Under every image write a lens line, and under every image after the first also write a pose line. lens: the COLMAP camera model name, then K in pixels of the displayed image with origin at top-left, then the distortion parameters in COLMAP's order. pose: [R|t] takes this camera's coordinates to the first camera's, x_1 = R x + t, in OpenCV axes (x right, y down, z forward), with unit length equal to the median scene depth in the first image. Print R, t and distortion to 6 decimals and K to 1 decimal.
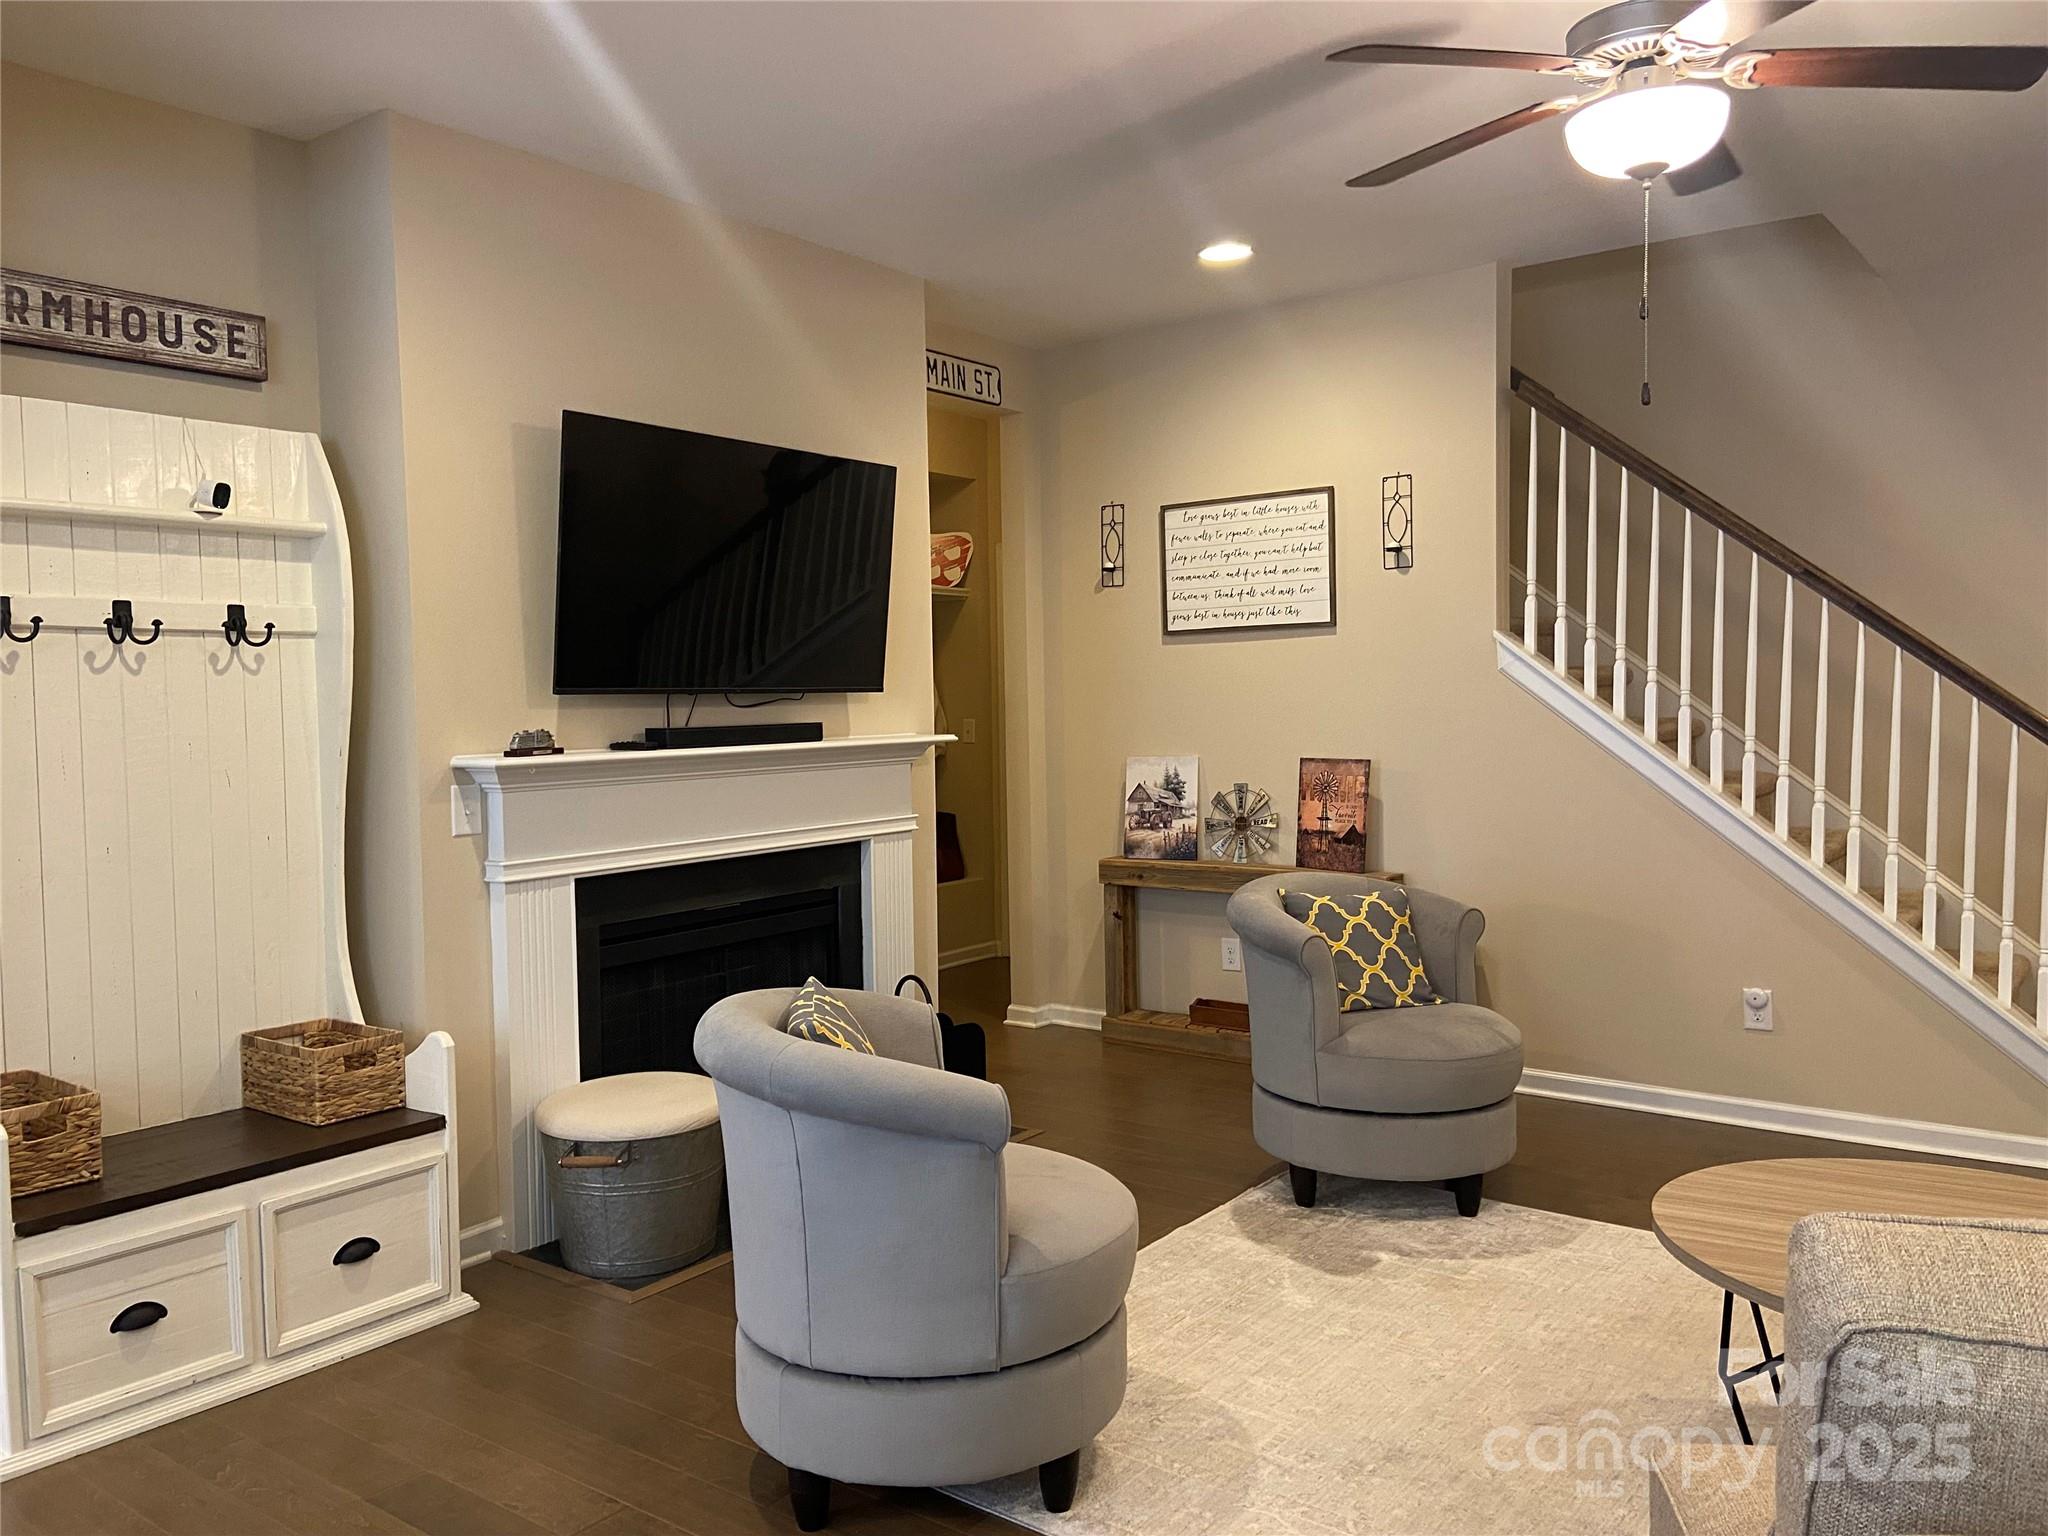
lens RADIAL K [[1493.5, 0, 1024.0], [0, 1493.5, 768.0], [0, 0, 1]] dist [0.080954, -0.134154]
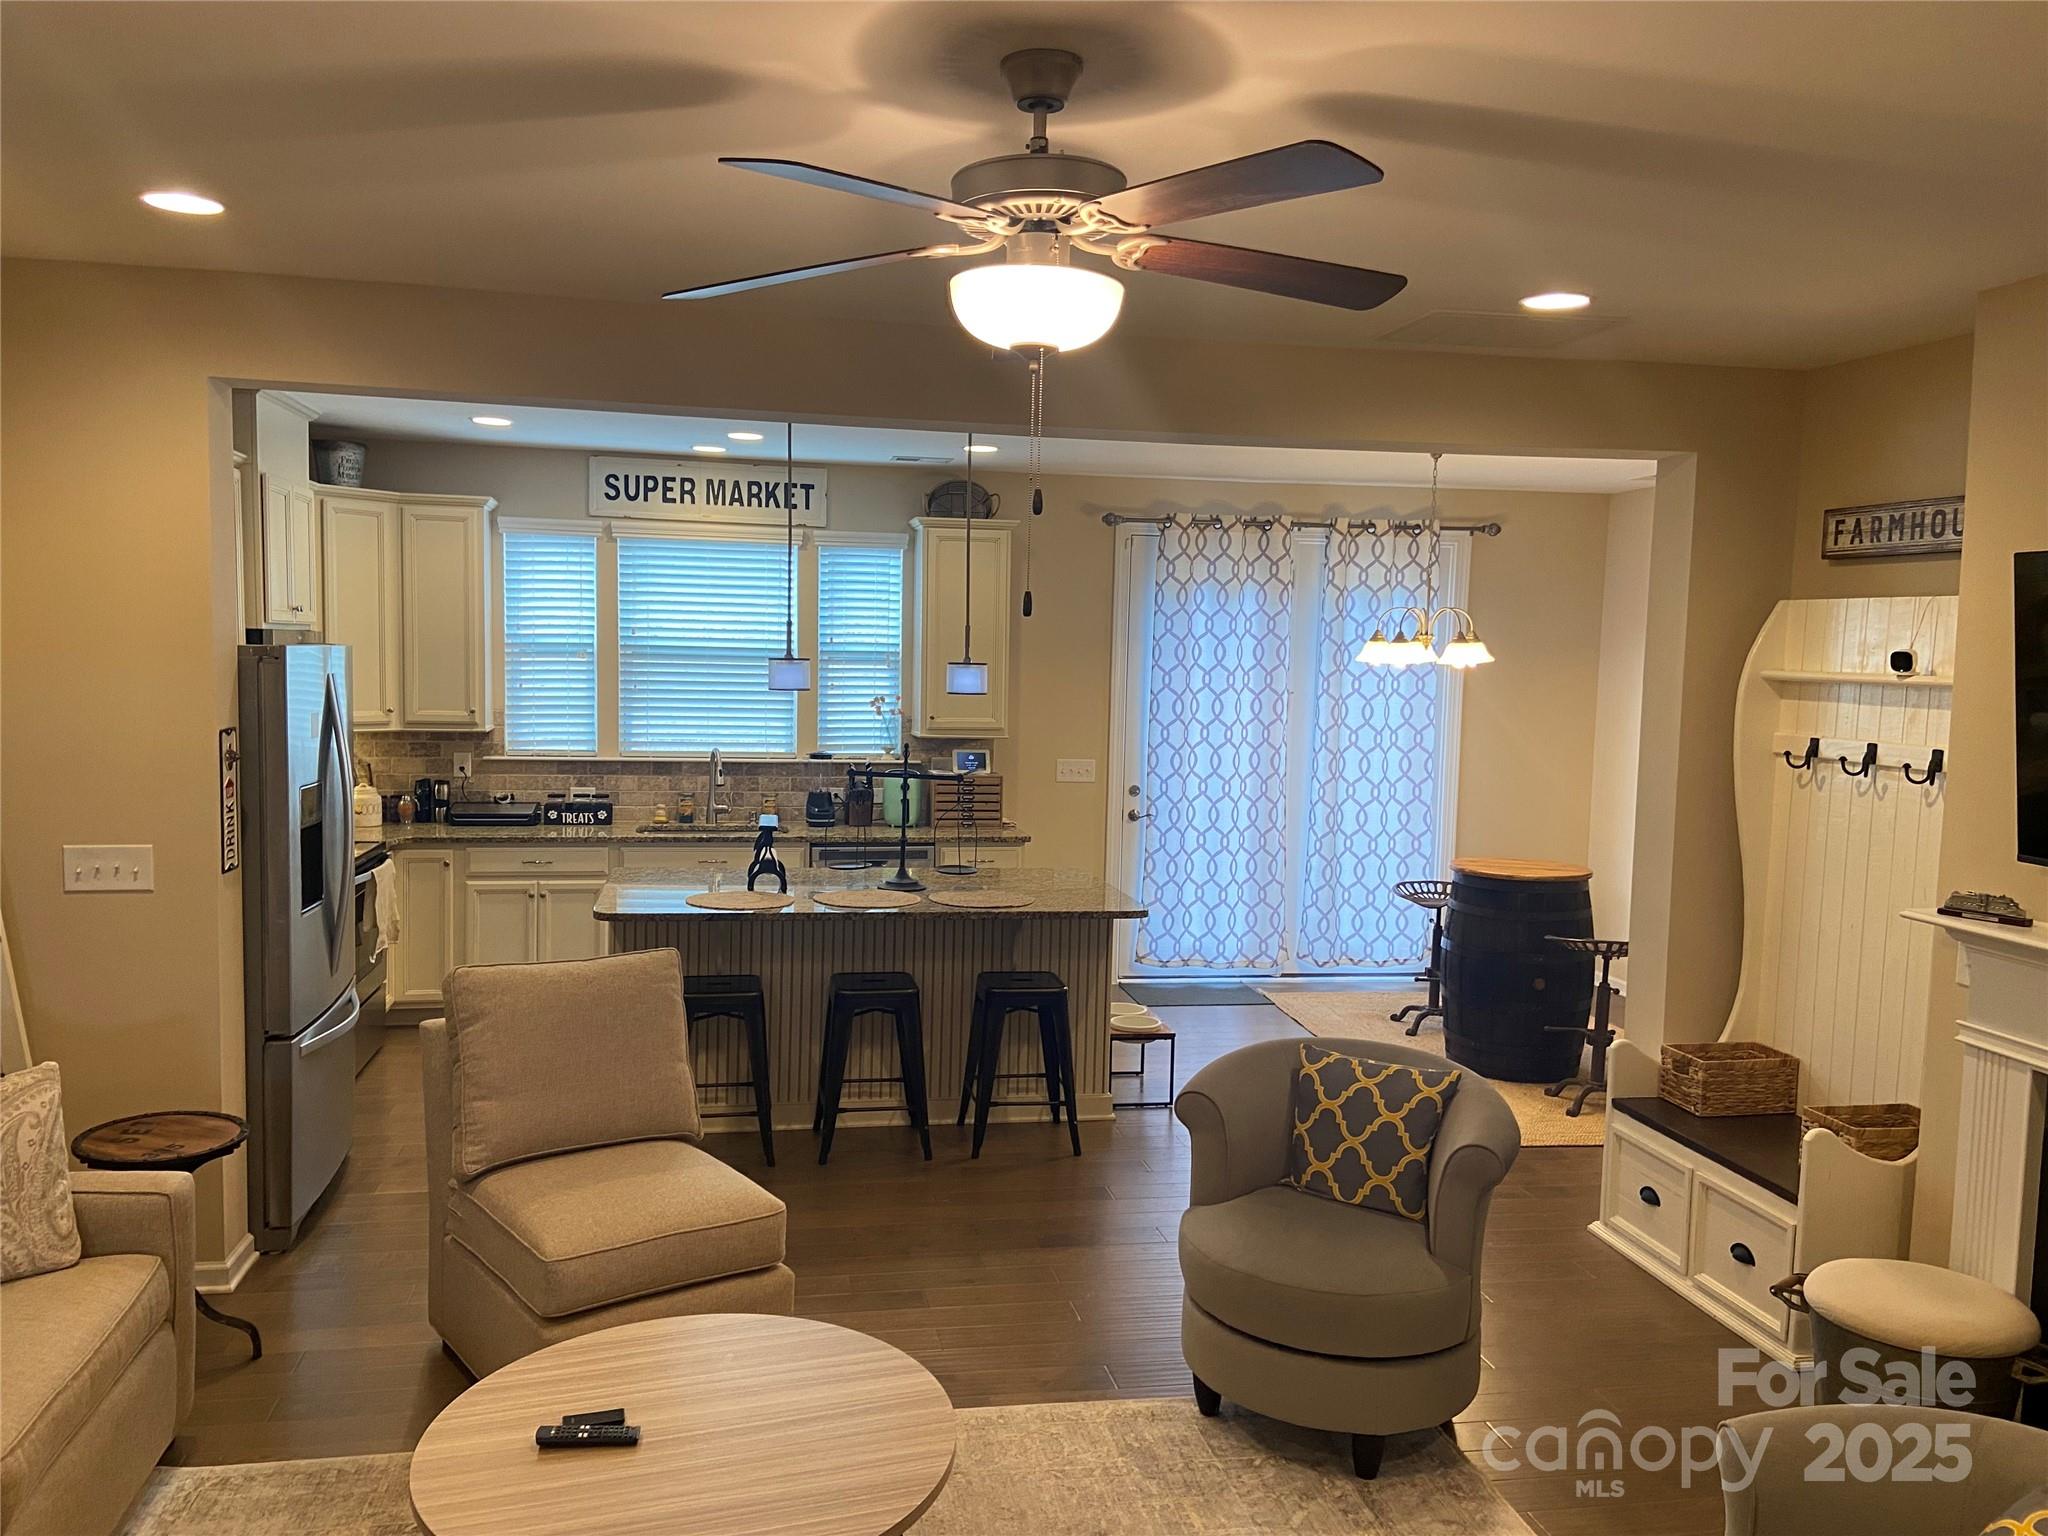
lens RADIAL K [[1493.5, 0, 1024.0], [0, 1493.5, 768.0], [0, 0, 1]] dist [0.080954, -0.134154]
pose [[-0.671752, 0.055874, -0.738666, 0.843701], [-0.051665, 0.991189, 0.121961, -0.203149], [0.738972, 0.120090, -0.662947, 1.271546]]
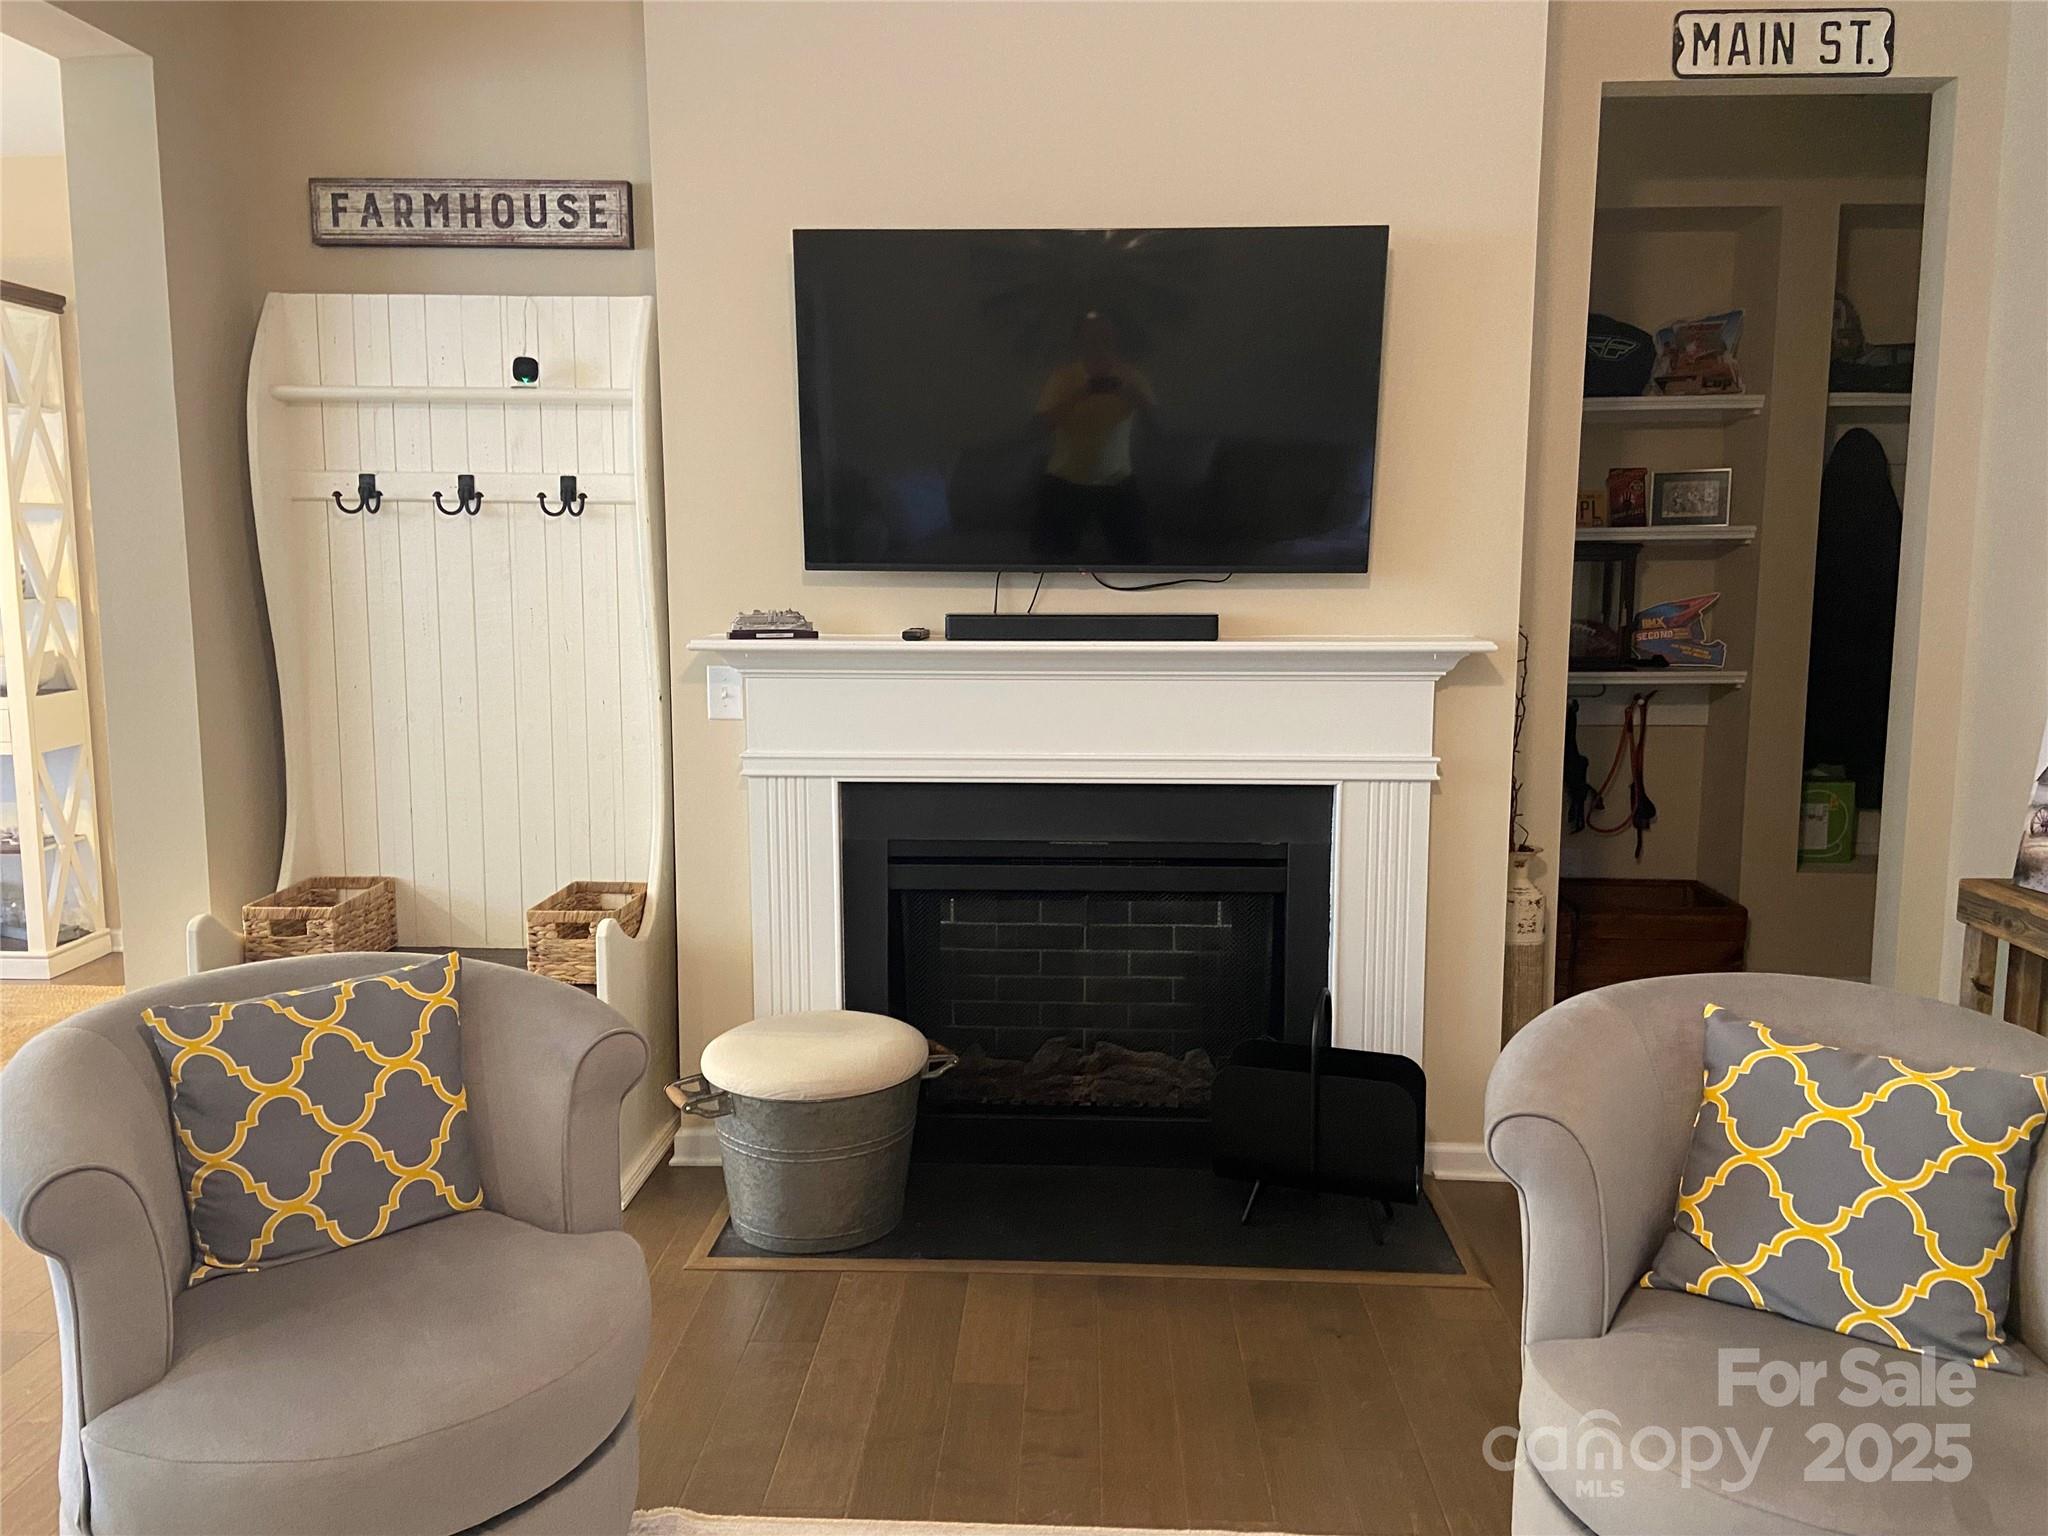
lens RADIAL K [[1493.5, 0, 1024.0], [0, 1493.5, 768.0], [0, 0, 1]] dist [0.080954, -0.134154]
pose [[0.576702, 0.129279, -0.806661, 0.526242], [-0.054671, 0.991294, 0.119783, -0.050835], [0.815123, -0.024979, 0.578749, 0.659900]]
